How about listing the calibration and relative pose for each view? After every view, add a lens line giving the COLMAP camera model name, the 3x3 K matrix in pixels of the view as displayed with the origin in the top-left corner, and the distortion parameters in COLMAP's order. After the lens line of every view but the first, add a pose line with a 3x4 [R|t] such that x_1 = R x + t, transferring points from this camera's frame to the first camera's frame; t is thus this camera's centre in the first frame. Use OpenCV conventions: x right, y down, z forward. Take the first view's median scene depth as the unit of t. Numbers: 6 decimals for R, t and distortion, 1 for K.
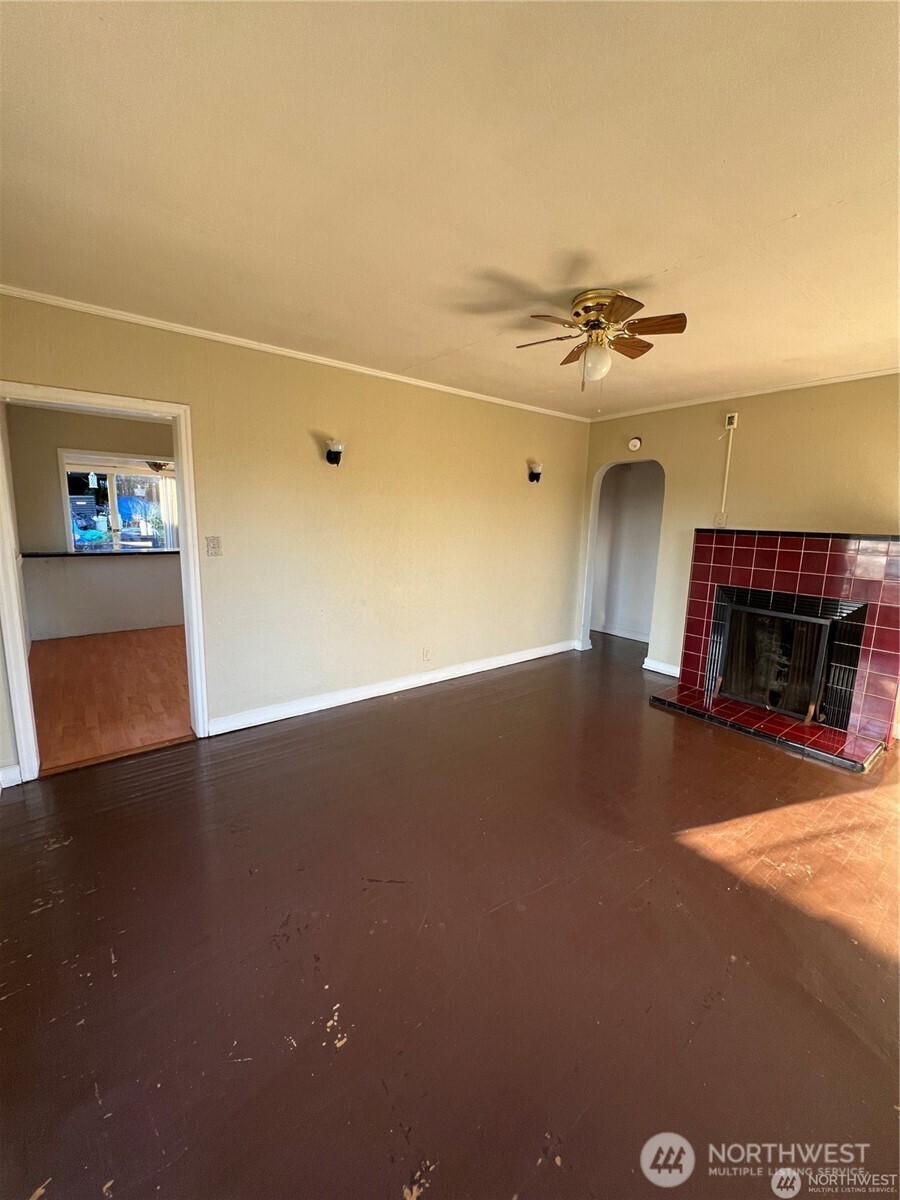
lens RADIAL K [[479.8, 0, 450.0], [0, 479.8, 600.0], [0, 0, 1]] dist [0.000347, 0.000174]
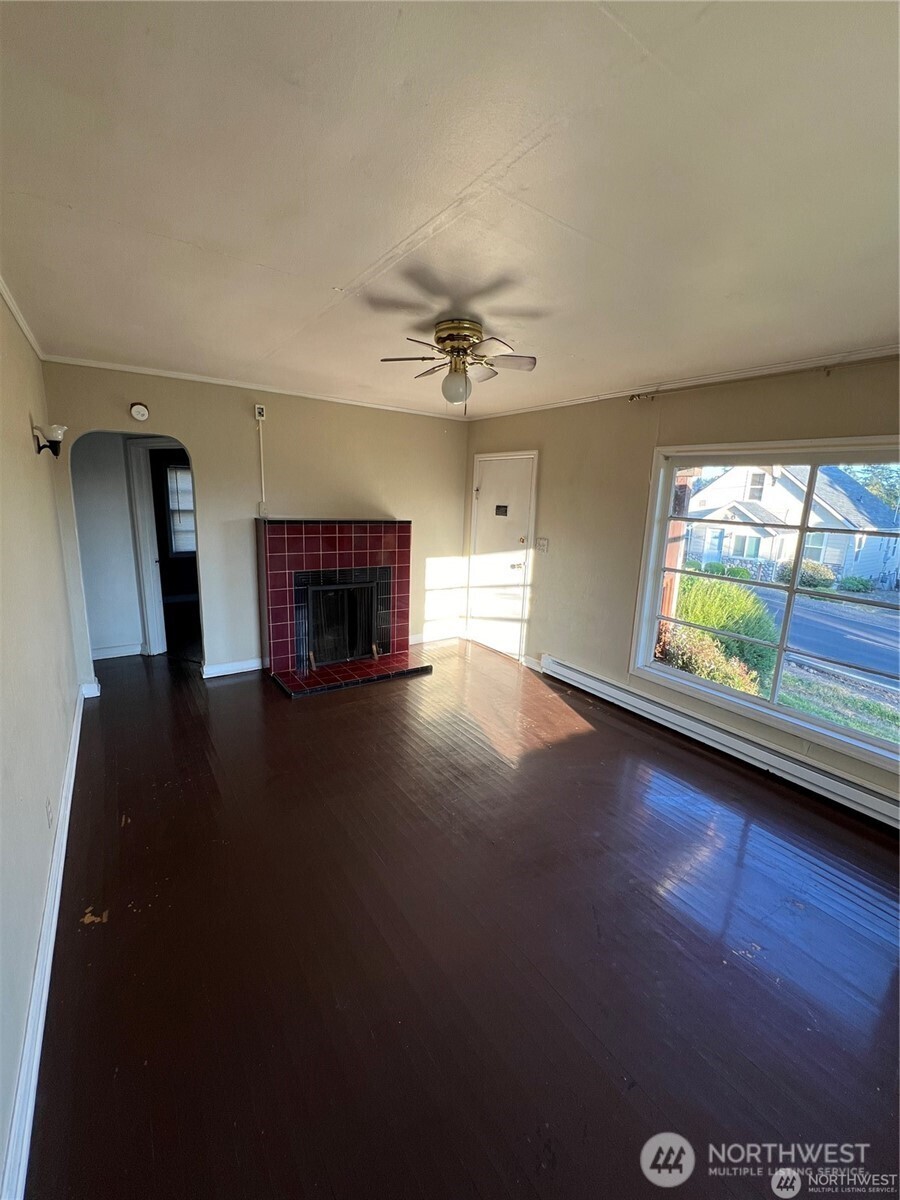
lens RADIAL K [[479.8, 0, 450.0], [0, 479.8, 600.0], [0, 0, 1]] dist [0.000347, 0.000174]
pose [[0.058882, -0.230631, 0.971258, -0.503611], [0.135113, 0.965834, 0.221152, -0.168302], [-0.989079, 0.118208, 0.088032, 0.590707]]
